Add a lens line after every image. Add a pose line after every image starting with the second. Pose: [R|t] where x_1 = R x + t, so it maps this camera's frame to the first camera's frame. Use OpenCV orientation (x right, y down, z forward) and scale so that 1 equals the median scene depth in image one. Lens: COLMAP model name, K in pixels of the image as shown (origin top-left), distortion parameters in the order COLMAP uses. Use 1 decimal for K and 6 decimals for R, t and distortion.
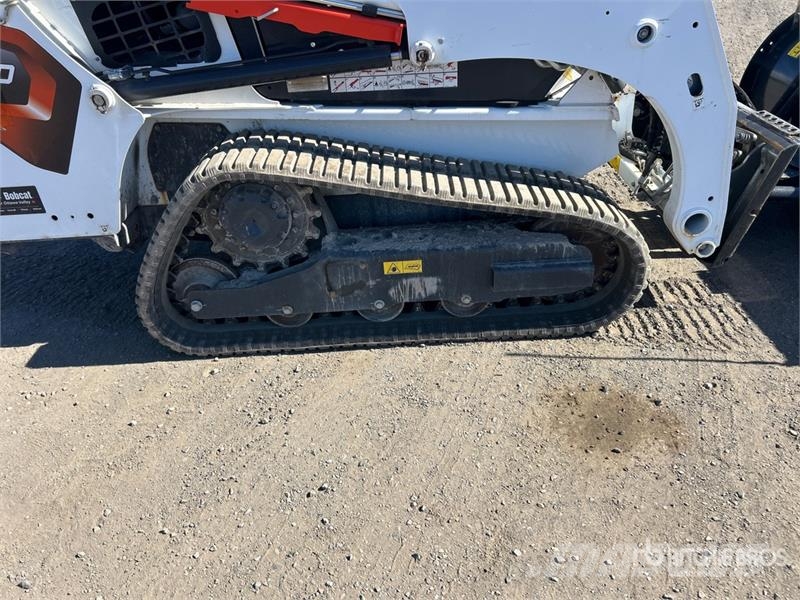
lens RADIAL K [[610.8, 0, 400.0], [0, 610.8, 300.0], [0, 0, 1]] dist [0.064187, -0.085455]
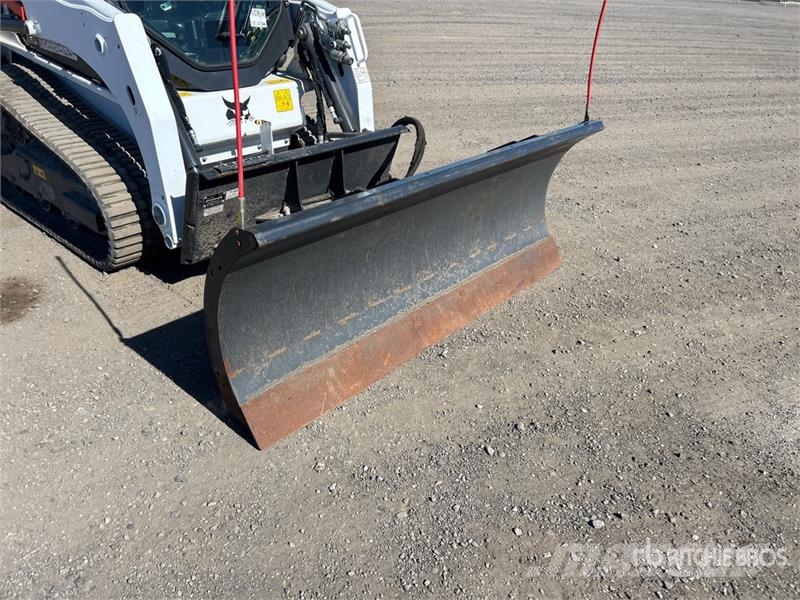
lens RADIAL K [[596.6, 0, 400.0], [0, 596.6, 300.0], [0, 0, 1]] dist [0.070667, -0.079139]
pose [[0.747158, 0.420531, -0.514693, 1.544851], [-0.442344, 0.892599, 0.087168, -0.291307], [0.496072, 0.162543, 0.852932, 0.248683]]
